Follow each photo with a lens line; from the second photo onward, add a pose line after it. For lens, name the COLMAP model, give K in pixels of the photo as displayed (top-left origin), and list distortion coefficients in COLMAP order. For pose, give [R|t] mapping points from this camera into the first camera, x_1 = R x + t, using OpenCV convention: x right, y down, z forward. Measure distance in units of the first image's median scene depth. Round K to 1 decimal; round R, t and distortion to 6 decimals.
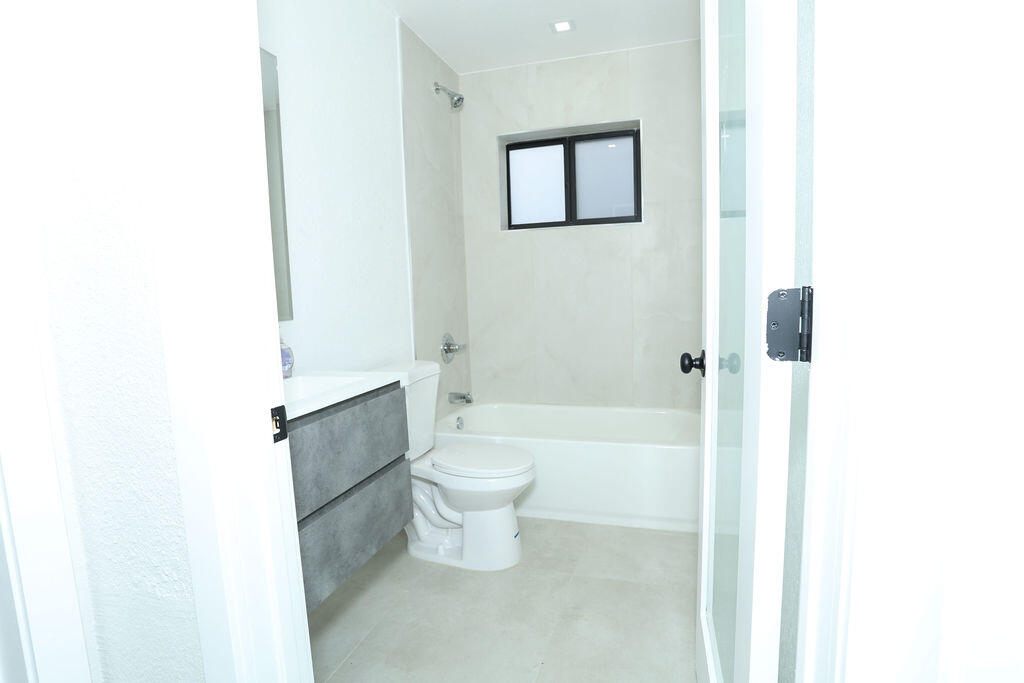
lens RADIAL K [[495.8, 0, 534.8], [0, 495.8, 335.3], [0, 0, 1]] dist [-0.077148, 0.032549]
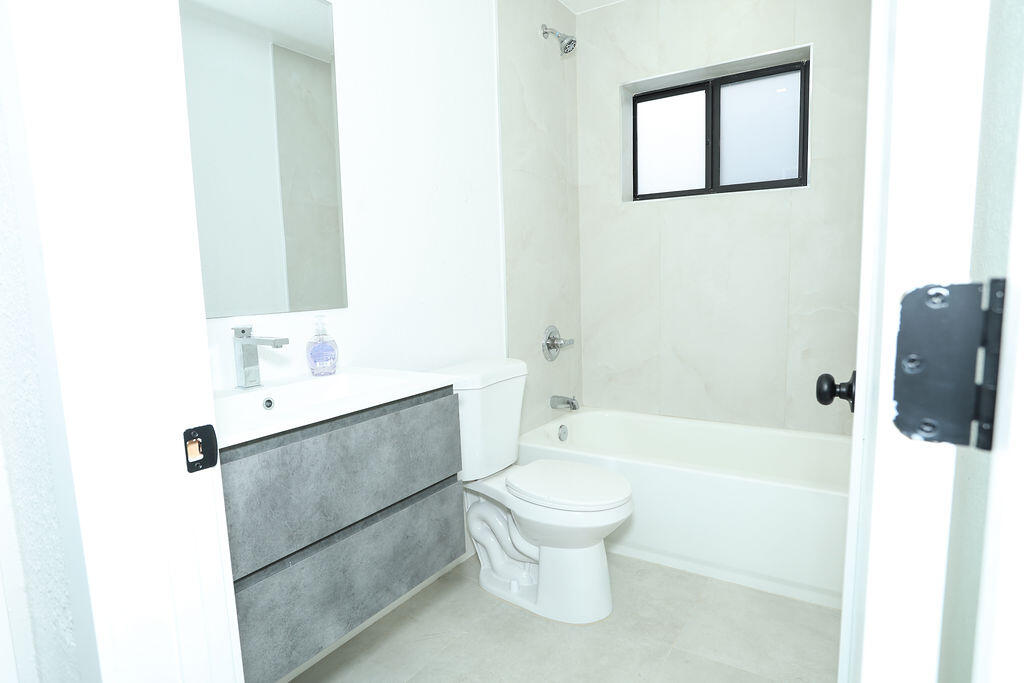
lens RADIAL K [[569.4, 0, 512.0], [0, 569.4, 341.5], [0, 0, 1]] dist [-0.066674, 0.043944]
pose [[0.958705, 0.038377, -0.281800, 0.085090], [-0.030695, 0.999028, 0.031627, -0.014025], [0.282740, -0.021671, 0.958952, 0.120441]]
